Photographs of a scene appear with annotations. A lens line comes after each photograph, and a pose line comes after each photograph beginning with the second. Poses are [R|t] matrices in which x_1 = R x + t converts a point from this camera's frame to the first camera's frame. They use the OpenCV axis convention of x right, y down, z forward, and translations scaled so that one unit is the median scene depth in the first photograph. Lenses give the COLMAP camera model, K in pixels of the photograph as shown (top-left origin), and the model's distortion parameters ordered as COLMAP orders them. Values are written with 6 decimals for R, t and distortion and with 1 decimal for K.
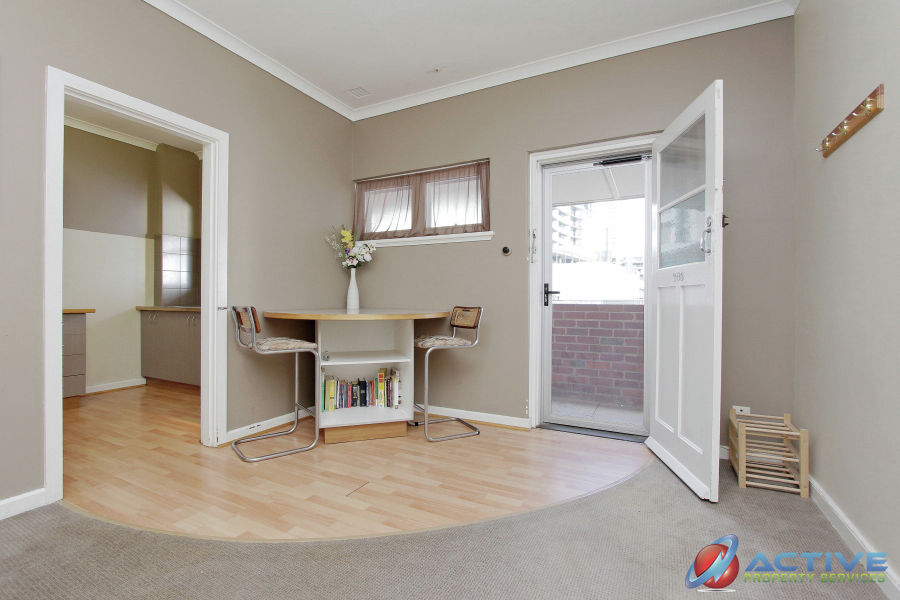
lens RADIAL K [[417.4, 0, 435.8], [0, 417.4, 302.9], [0, 0, 1]] dist [-0.037709, 0.000307]
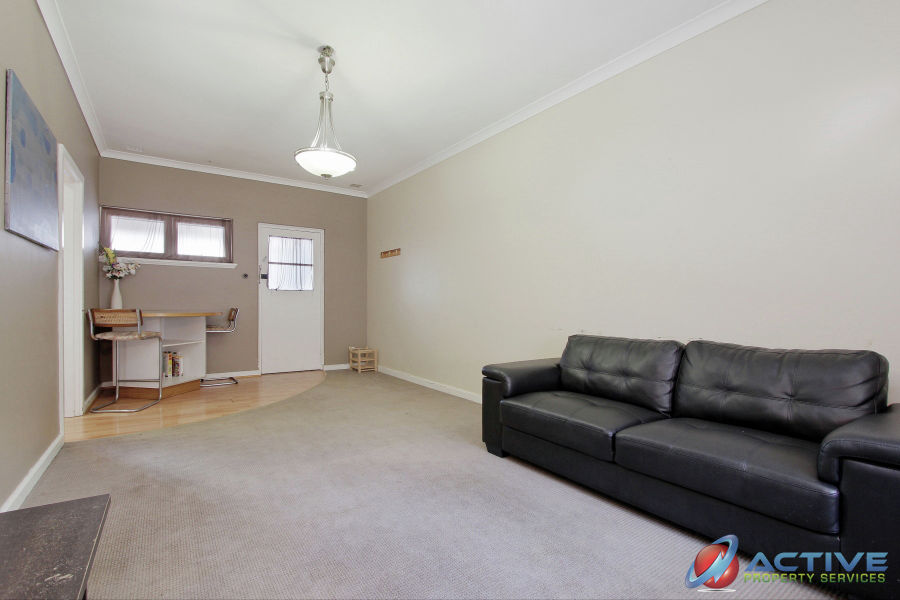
lens RADIAL K [[417.4, 0, 435.8], [0, 417.4, 302.9], [0, 0, 1]] dist [-0.037709, 0.000307]
pose [[0.483429, 0.002963, 0.875378, -0.908704], [0.002671, 0.999985, -0.004860, -0.001873], [-0.875379, 0.004688, 0.483414, -0.508039]]
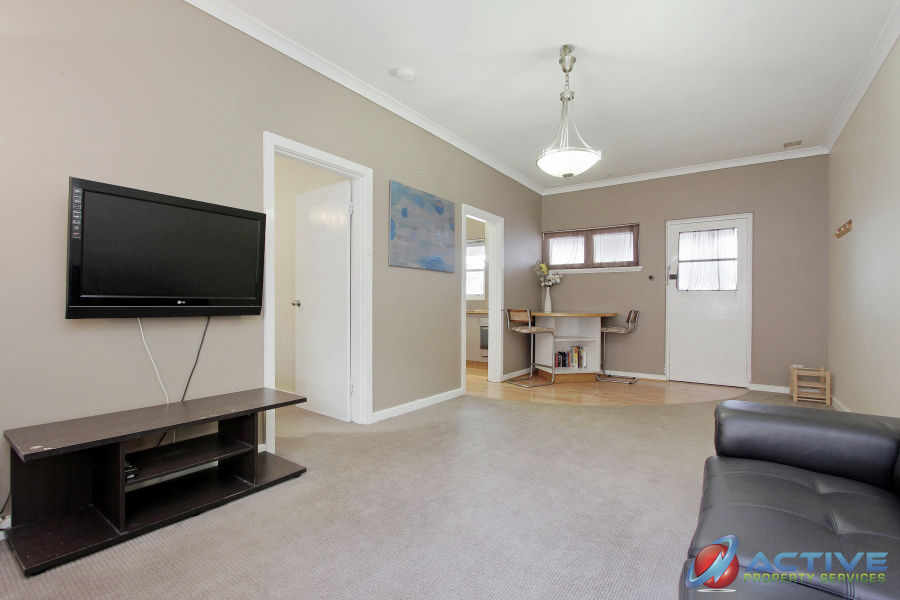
lens RADIAL K [[416.5, 0, 453.6], [0, 416.5, 302.3], [0, 0, 1]] dist [-0.000570, -0.000246]
pose [[0.991317, 0.001646, -0.131482, -0.391568], [-0.003667, 0.999879, -0.015127, 0.004967], [0.131441, 0.015478, 0.991203, -0.773296]]
